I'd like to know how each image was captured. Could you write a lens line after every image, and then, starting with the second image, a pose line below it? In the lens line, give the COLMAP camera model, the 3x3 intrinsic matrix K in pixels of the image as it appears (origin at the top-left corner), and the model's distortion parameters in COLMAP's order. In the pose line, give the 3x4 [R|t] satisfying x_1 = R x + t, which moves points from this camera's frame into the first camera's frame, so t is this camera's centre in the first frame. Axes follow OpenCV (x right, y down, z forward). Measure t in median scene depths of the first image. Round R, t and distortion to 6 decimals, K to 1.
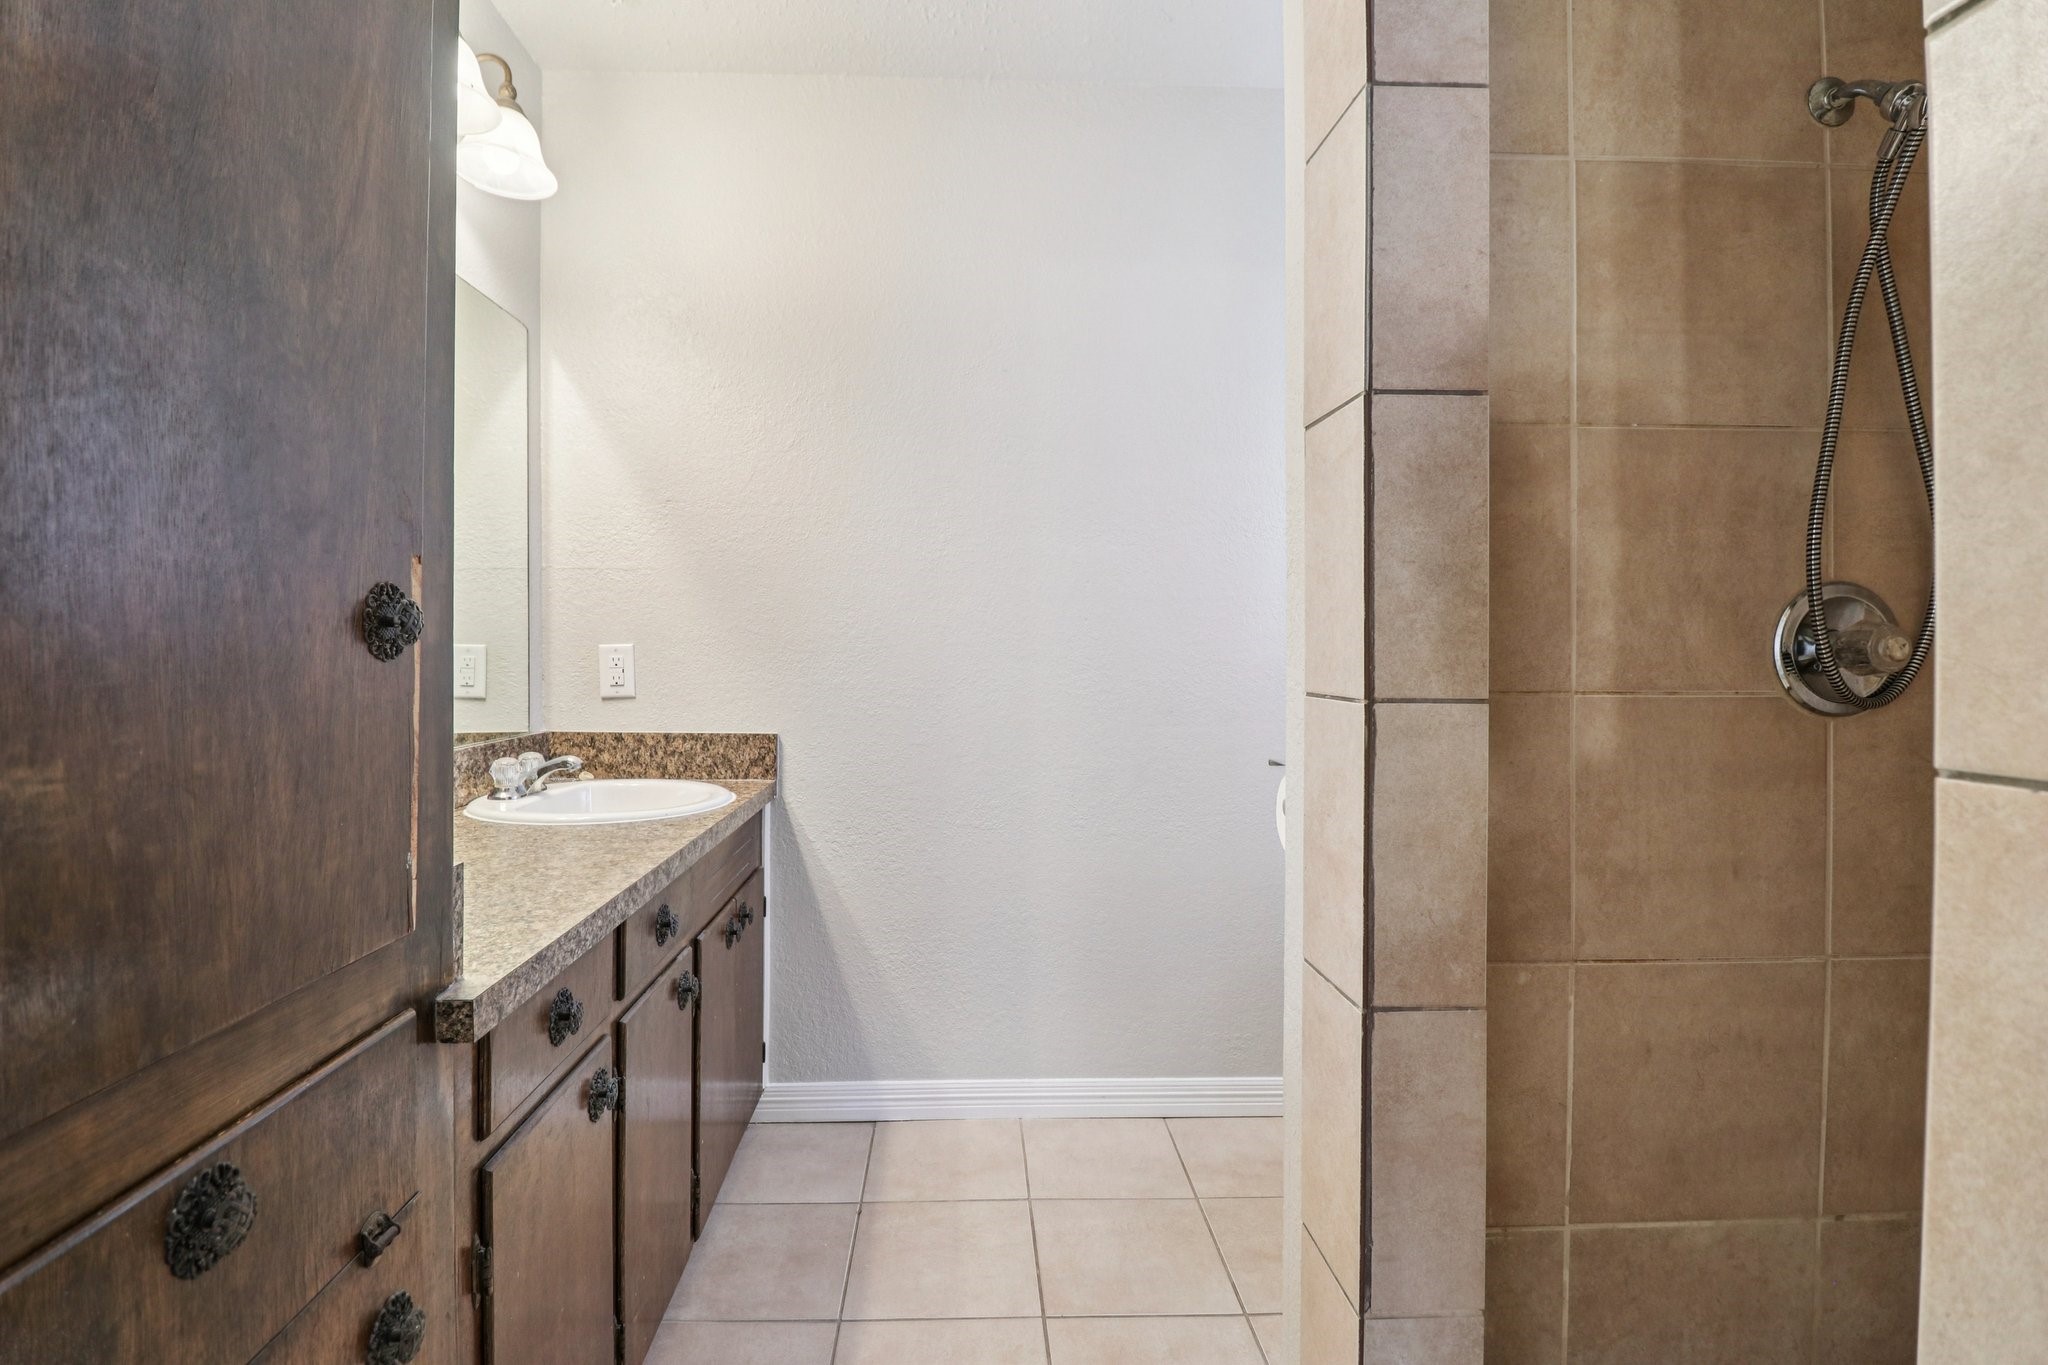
lens RADIAL K [[960.7, 0, 1013.9], [0, 960.7, 644.8], [0, 0, 1]] dist [0.001893, -0.013393]
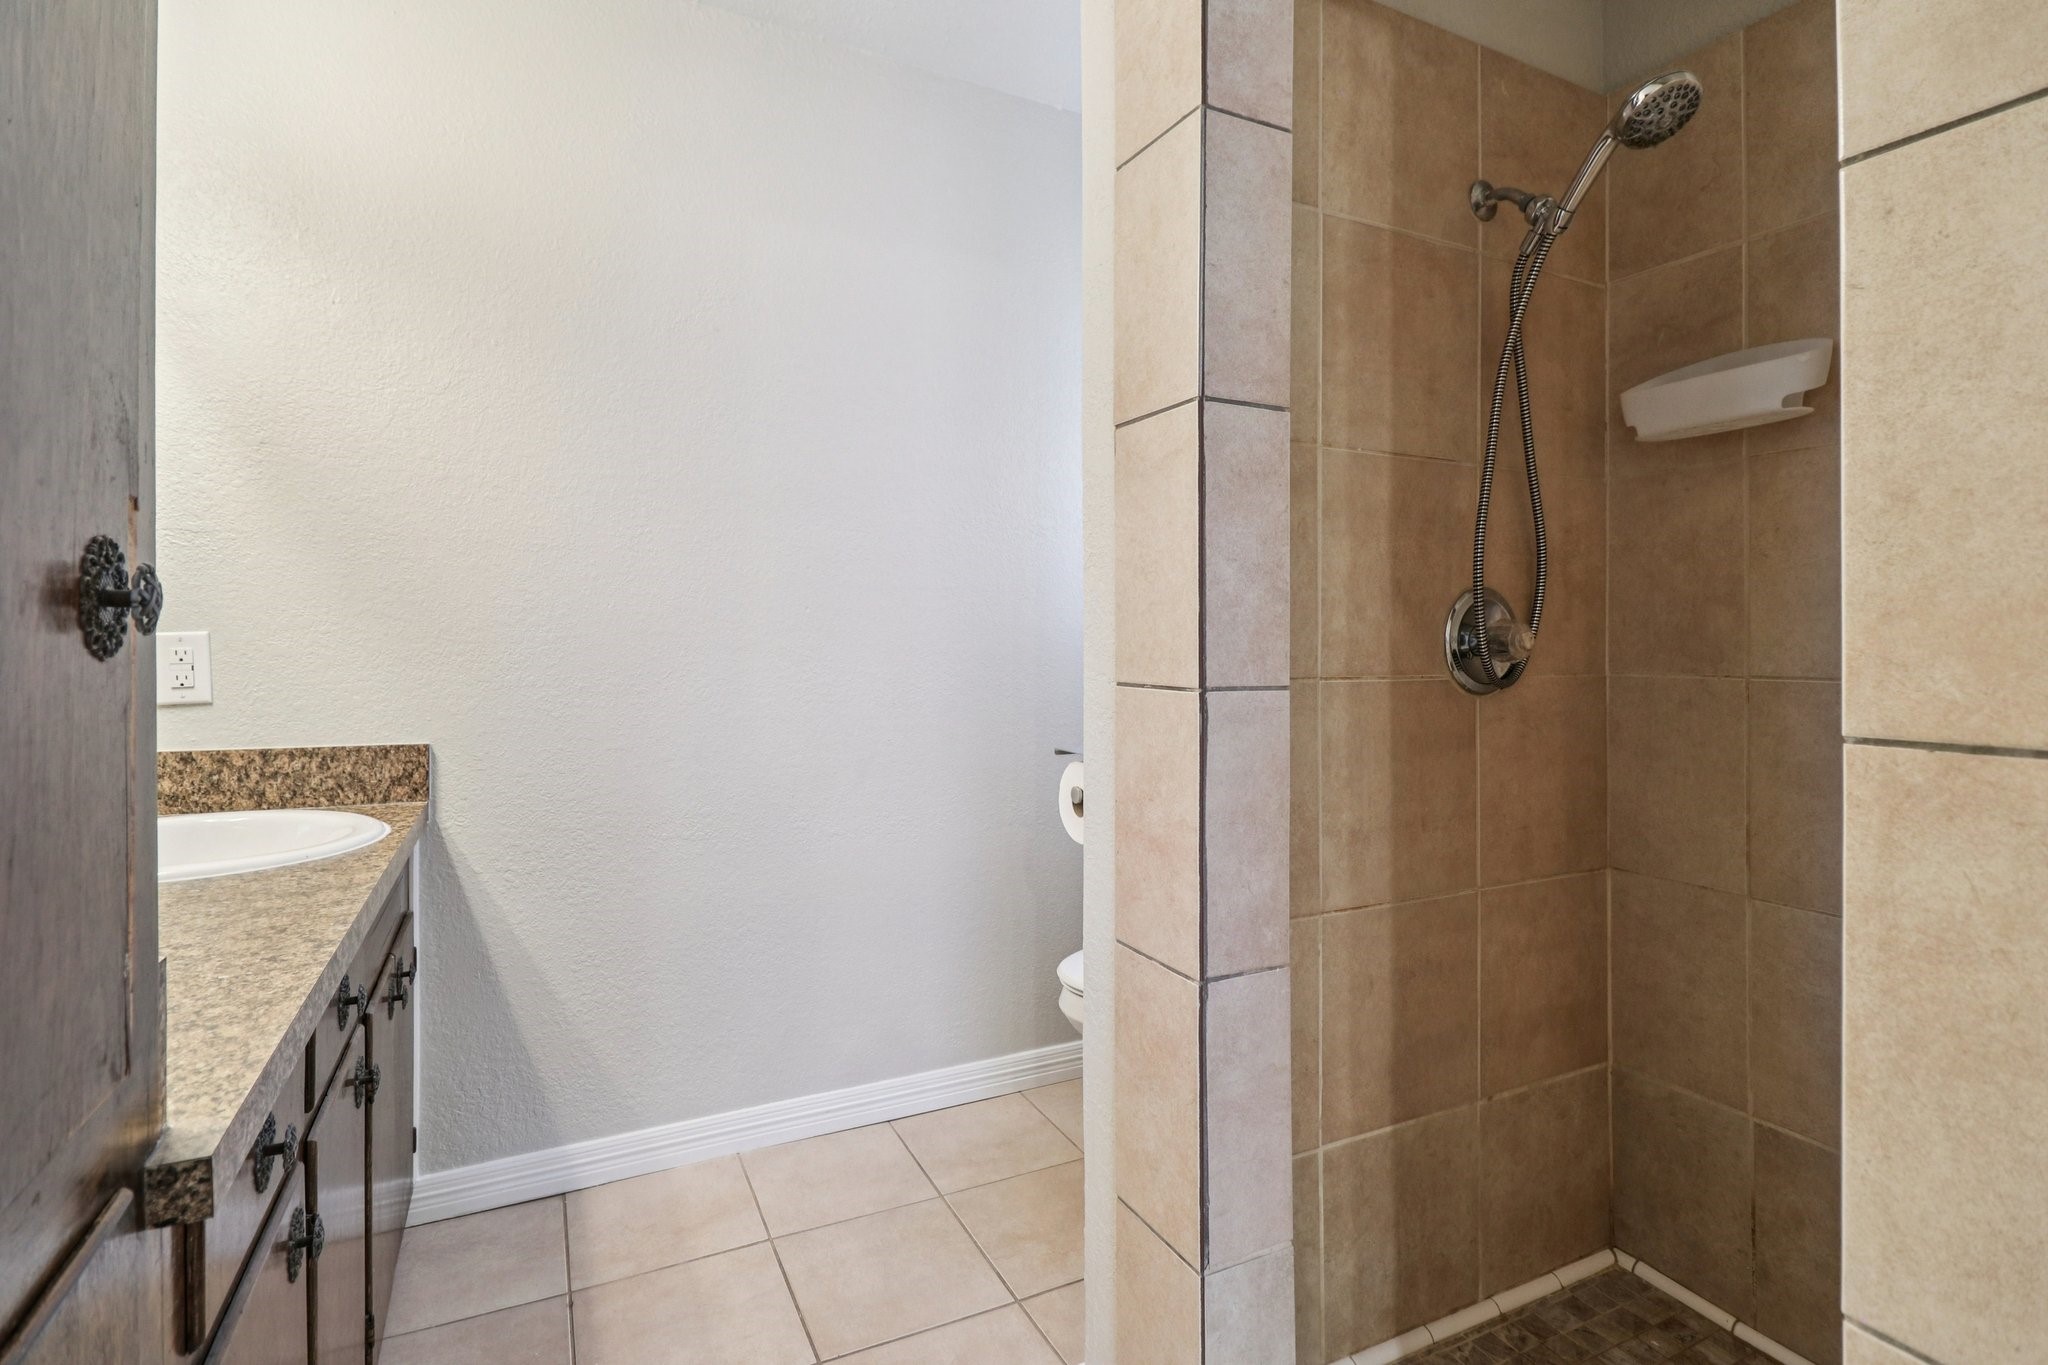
lens RADIAL K [[961.1, 0, 1026.5], [0, 961.1, 637.4], [0, 0, 1]] dist [0.005488, -0.013393]
pose [[0.912668, 0.002083, 0.408697, -0.210070], [-0.003301, 0.999992, 0.002274, -0.001172], [-0.408689, -0.003424, 0.912667, 0.098186]]
